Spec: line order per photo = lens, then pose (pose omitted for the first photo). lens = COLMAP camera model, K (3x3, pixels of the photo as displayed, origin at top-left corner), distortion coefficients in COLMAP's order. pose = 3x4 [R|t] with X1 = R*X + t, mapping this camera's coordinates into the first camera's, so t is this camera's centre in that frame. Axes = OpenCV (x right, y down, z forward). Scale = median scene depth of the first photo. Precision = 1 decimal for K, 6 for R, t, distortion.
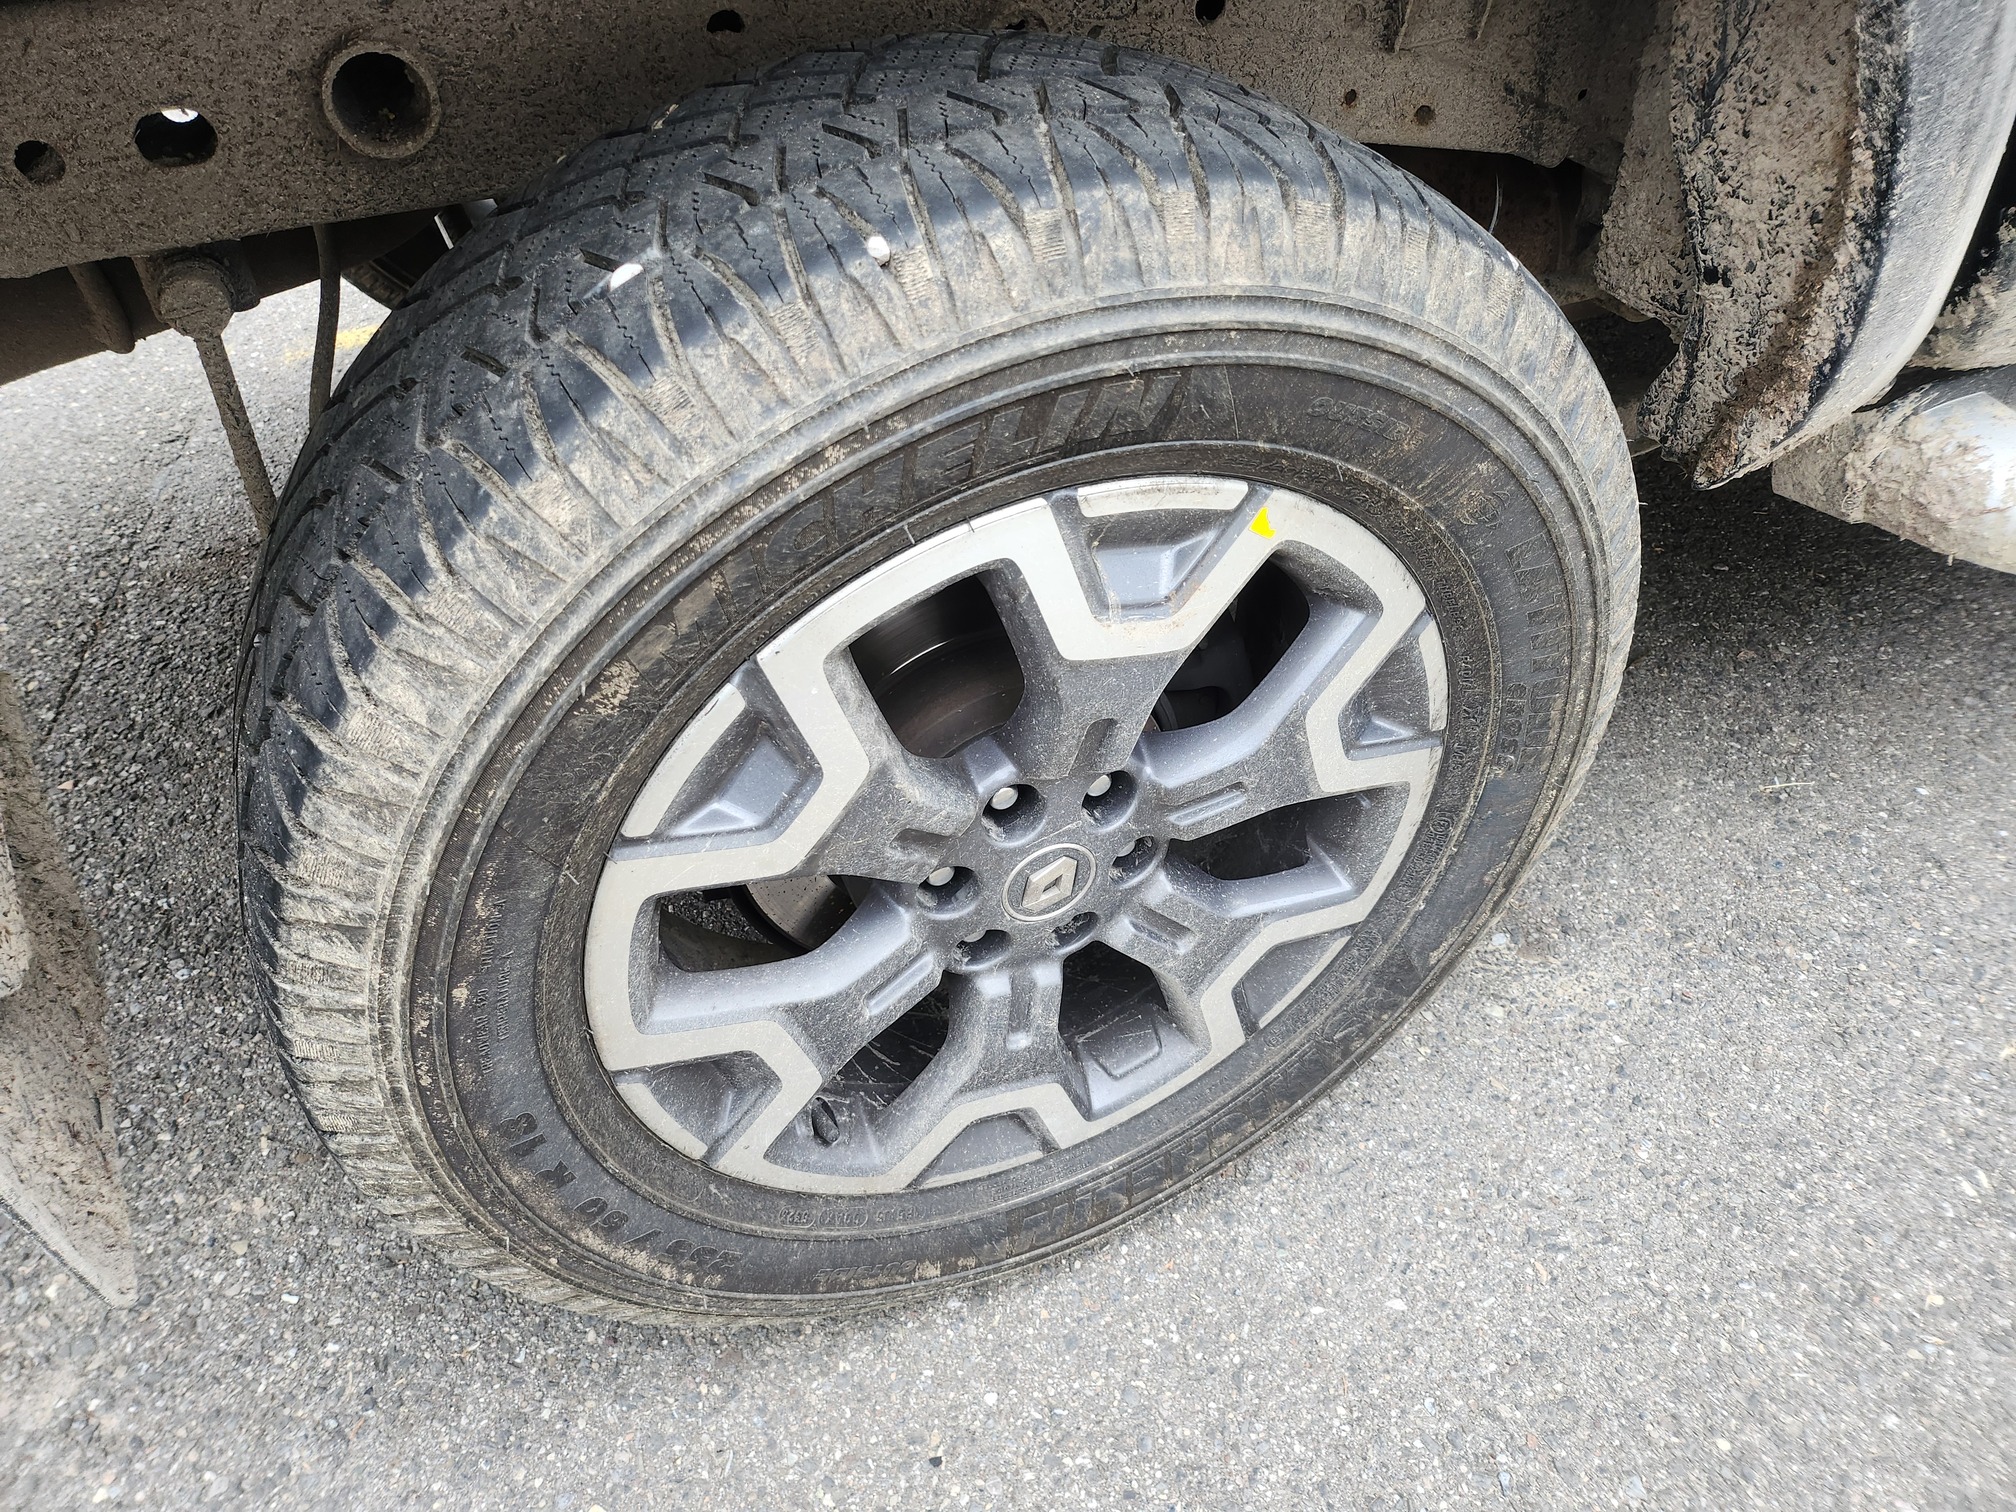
lens RADIAL K [[1416.0, 0, 998.0], [0, 1416.0, 774.8], [0, 0, 1]] dist [0.077160, -0.078680]
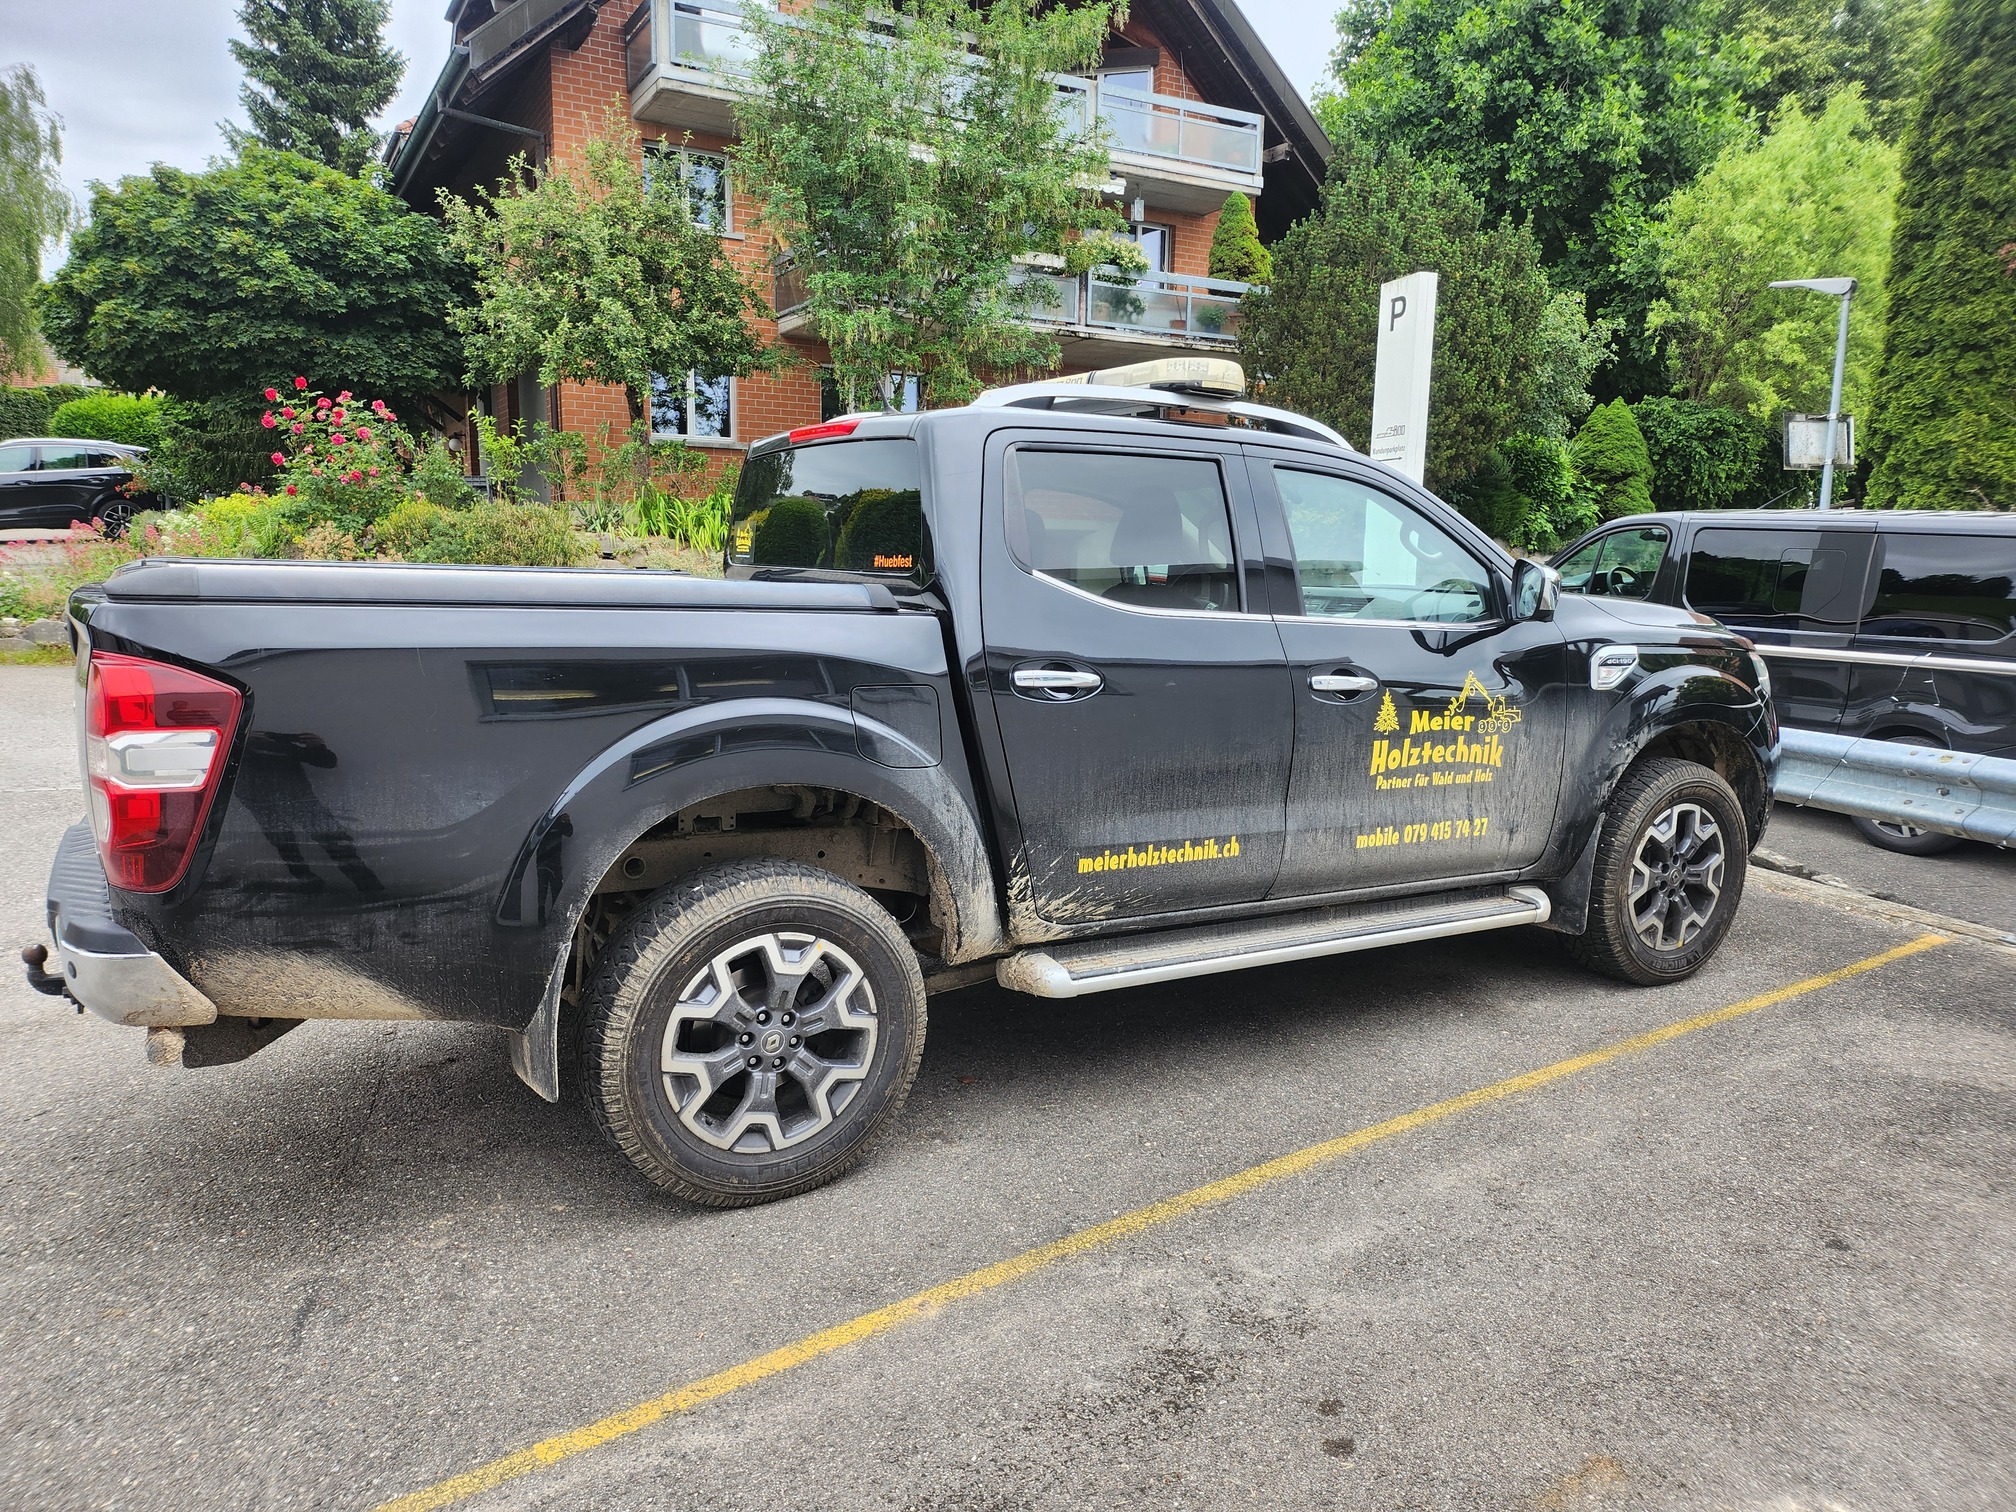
lens RADIAL K [[1426.9, 0, 1047.8], [0, 1426.9, 782.2], [0, 0, 1]] dist [0.077487, -0.082940]
pose [[0.988028, 0.025057, 0.152229, 0.177004], [0.060625, 0.844286, -0.532452, 1.753733], [-0.141866, 0.535306, 0.832659, -3.038217]]
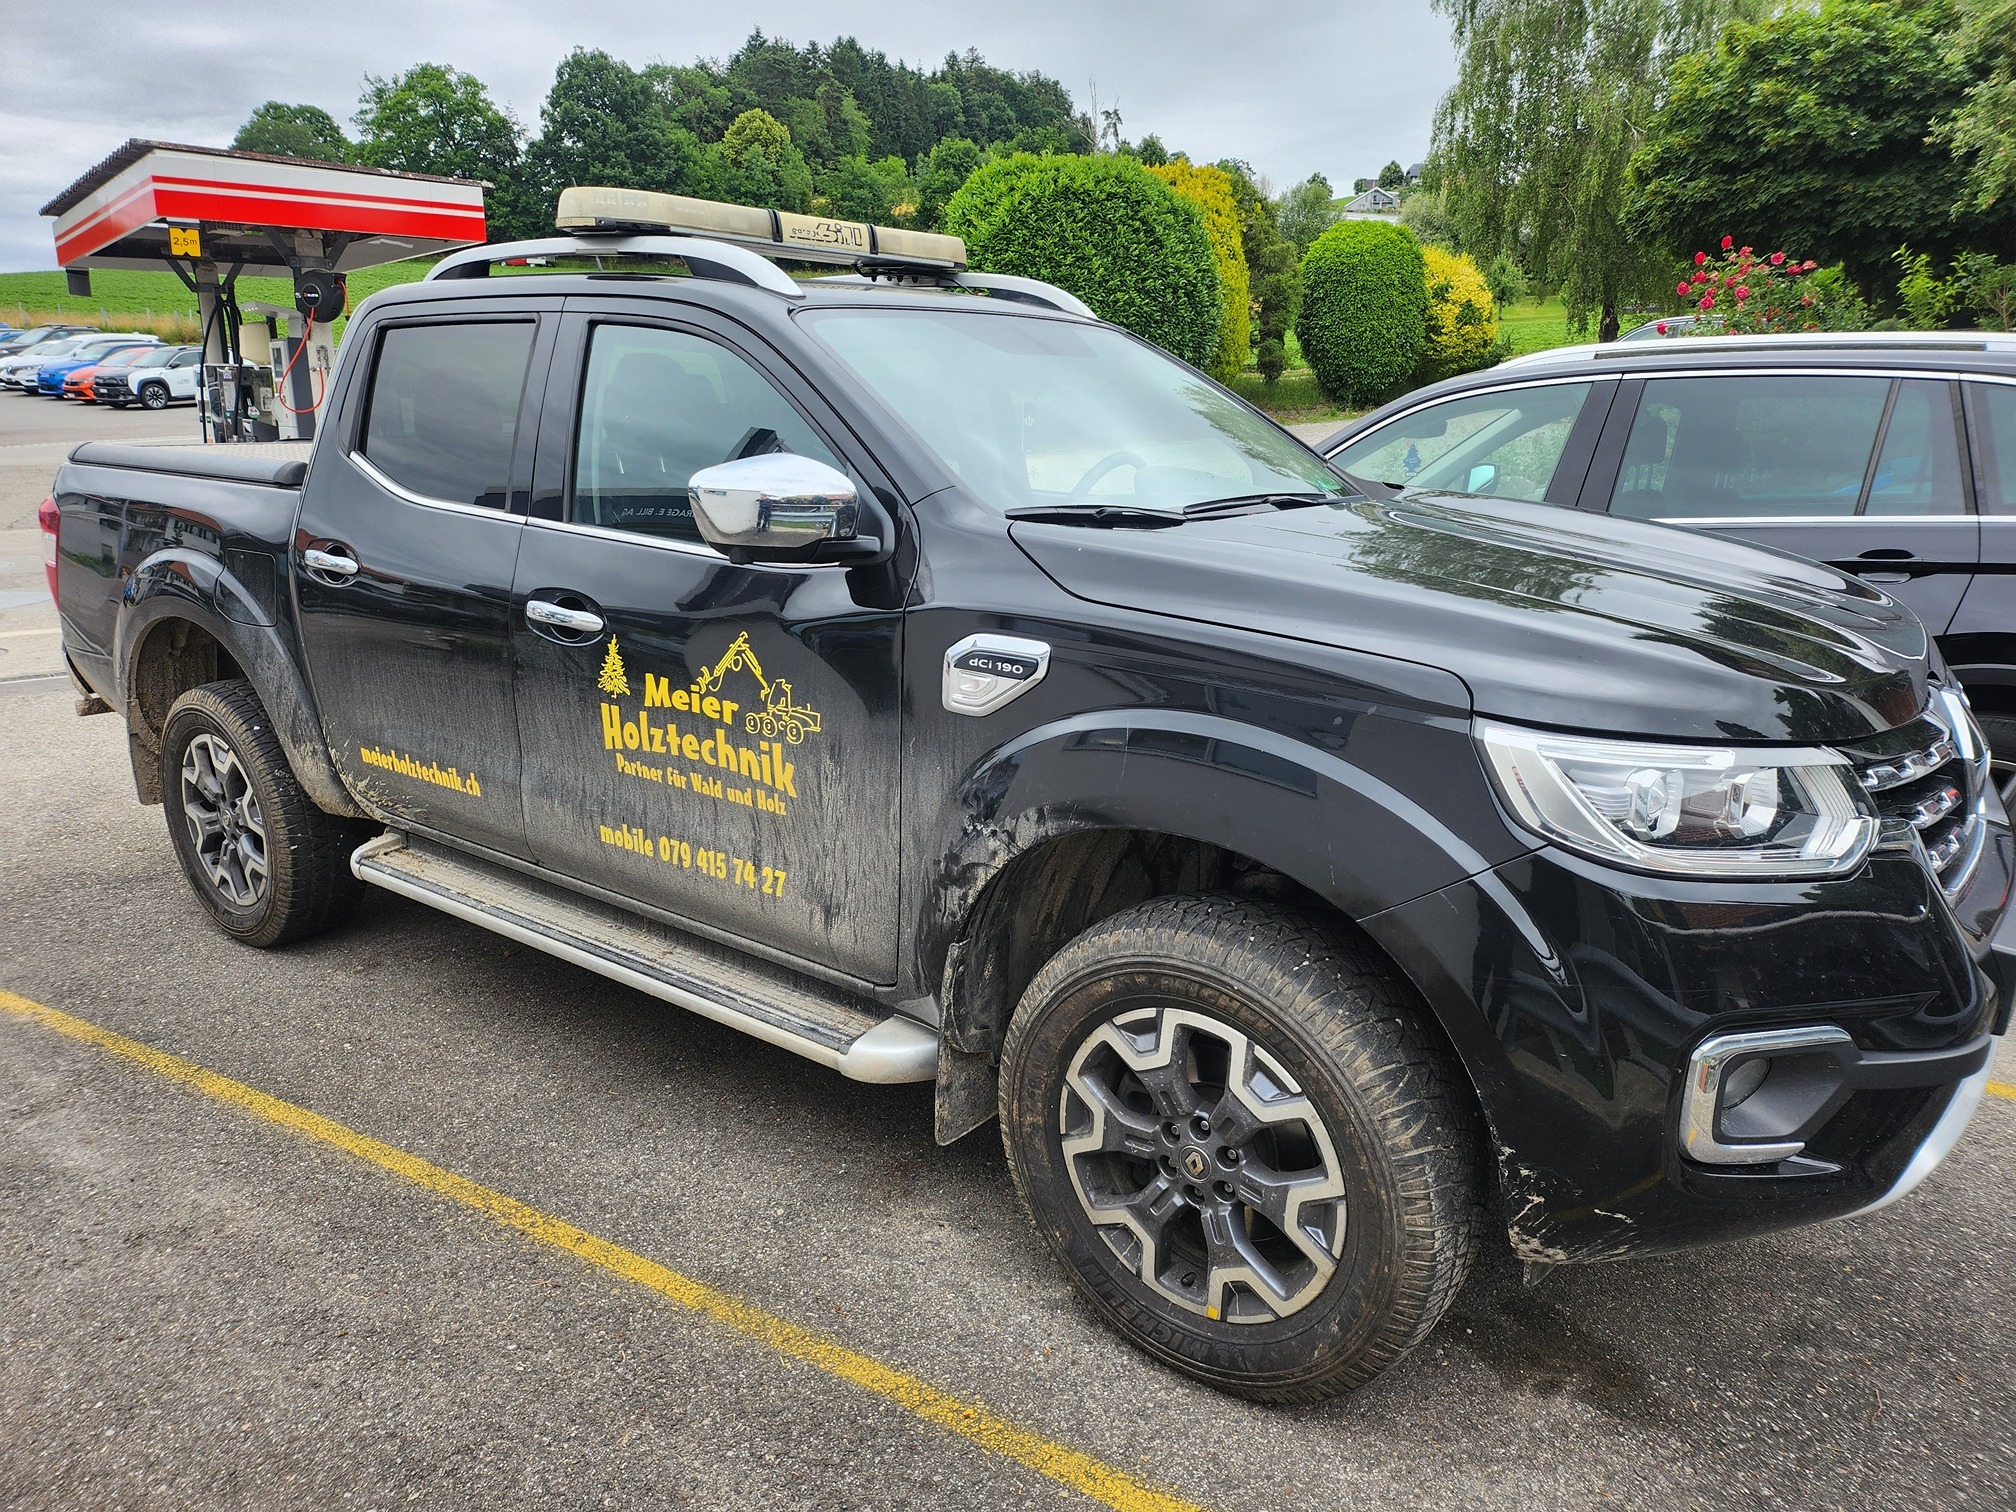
lens RADIAL K [[1416.0, 0, 998.0], [0, 1416.0, 774.8], [0, 0, 1]] dist [0.077160, -0.078680]
pose [[0.476694, 0.254814, -0.841328, 6.040993], [-0.596595, 0.796691, -0.096734, -1.285483], [0.645629, 0.548045, 0.531798, -0.066840]]
